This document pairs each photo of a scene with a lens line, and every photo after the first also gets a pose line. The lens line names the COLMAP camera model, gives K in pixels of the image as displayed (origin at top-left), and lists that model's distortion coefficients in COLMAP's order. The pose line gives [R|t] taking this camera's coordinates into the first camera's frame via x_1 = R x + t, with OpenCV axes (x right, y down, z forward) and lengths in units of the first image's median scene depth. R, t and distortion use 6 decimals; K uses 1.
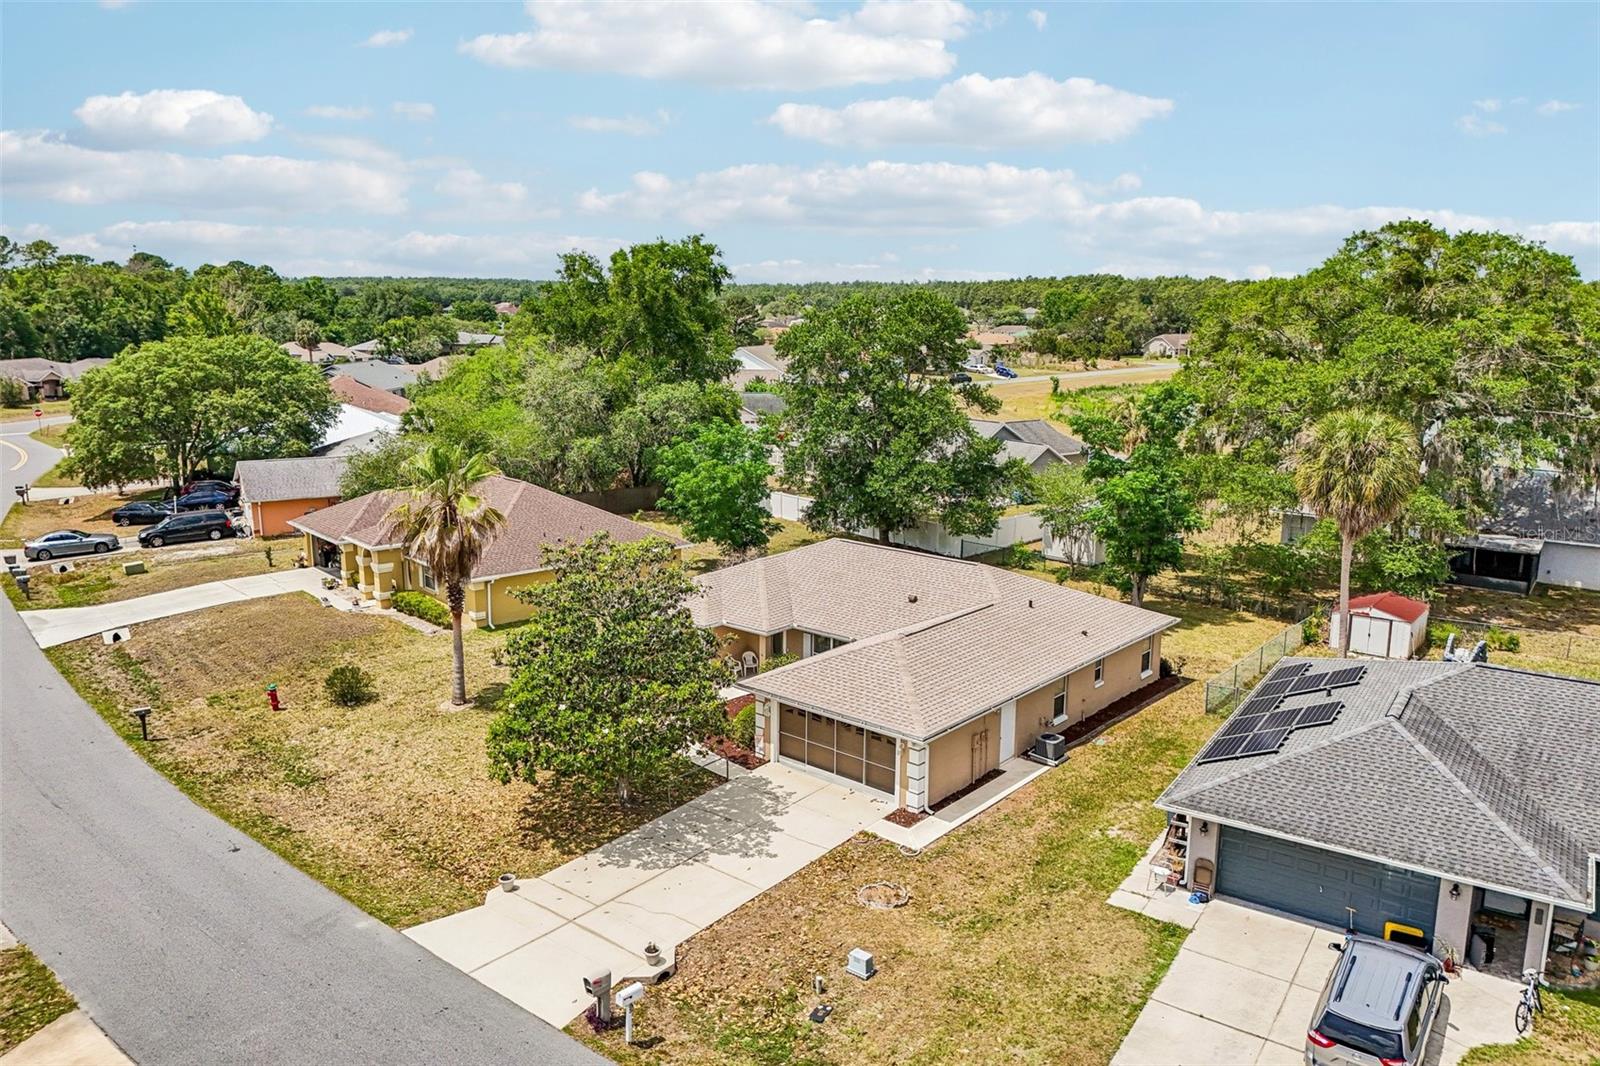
lens RADIAL K [[1180.0, 0, 806.7], [0, 1180.0, 533.0], [0, 0, 1]] dist [0.036327, -0.004437]
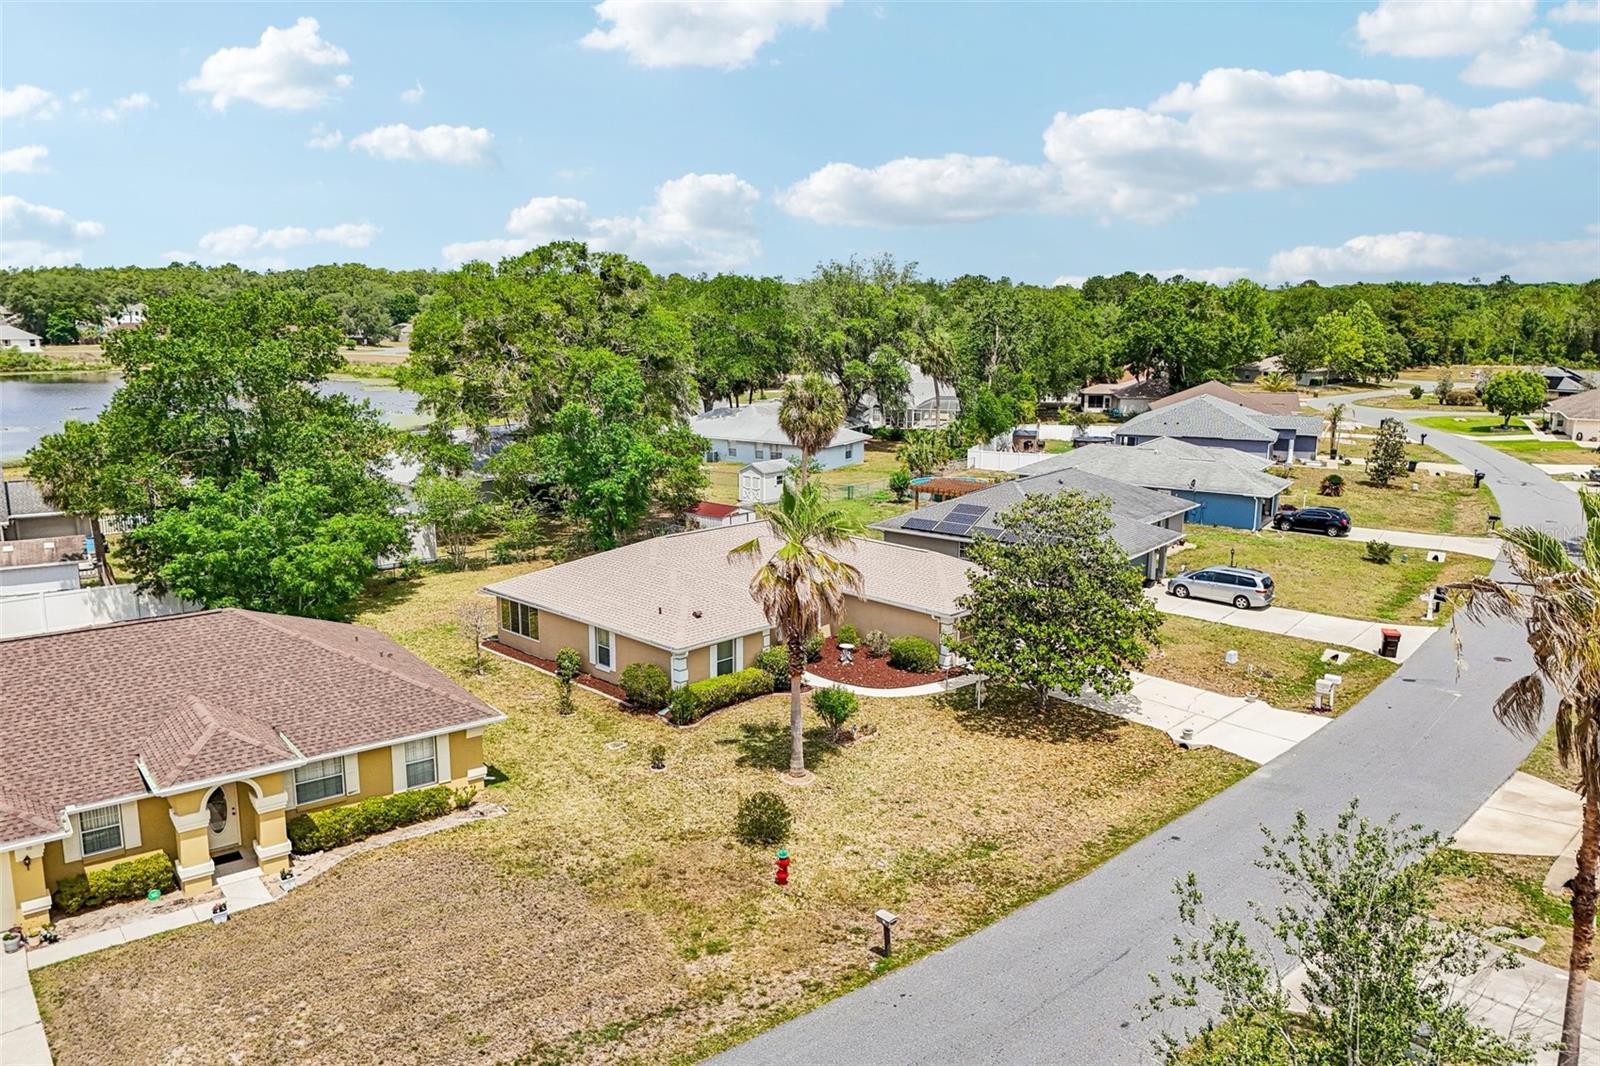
lens RADIAL K [[1171.1, 0, 803.0], [0, 1171.1, 512.3], [0, 0, 1]] dist [0.054151, -0.002066]
pose [[0.078422, -0.186519, 0.979316, -1.358557], [0.191087, 0.966940, 0.168860, -0.233718], [-0.978435, 0.173892, 0.111471, 1.061623]]
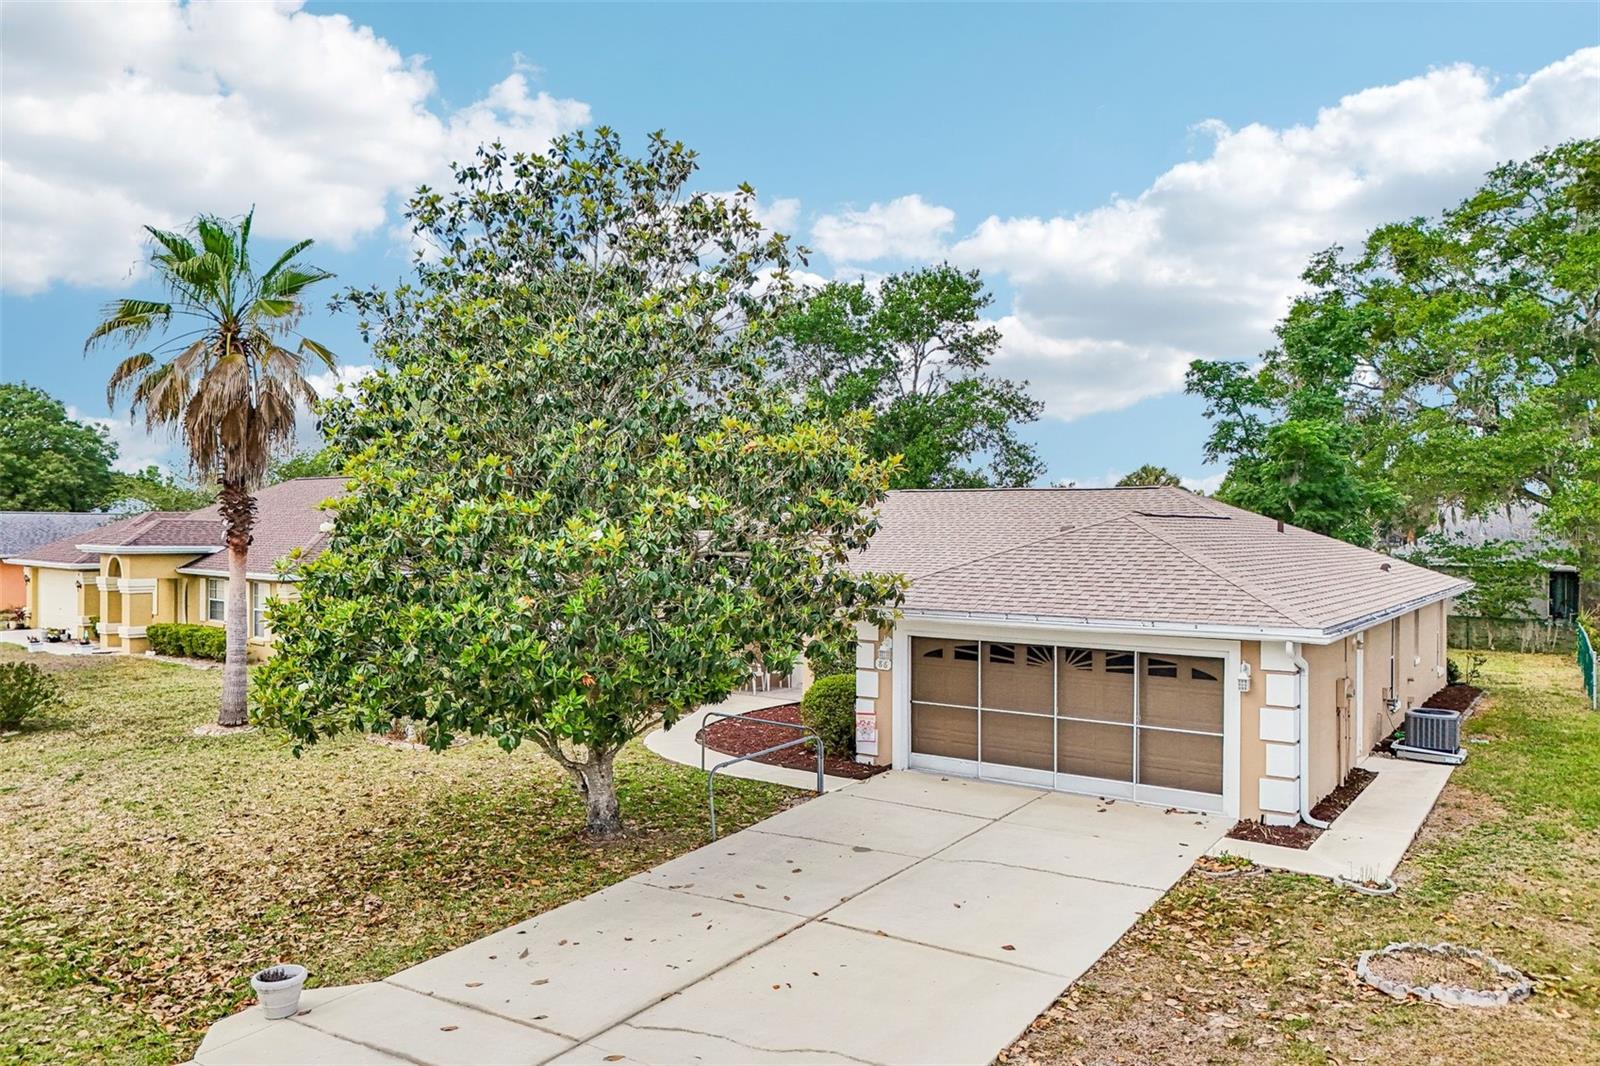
lens RADIAL K [[1185.9, 0, 800.0], [0, 1185.9, 533.0], [0, 0, 1]] dist [0.027838, -0.005101]
pose [[0.994502, -0.003711, 0.104653, -0.125779], [0.023832, 0.981168, -0.191683, 0.204655], [-0.101971, 0.193123, 0.975861, 0.555513]]
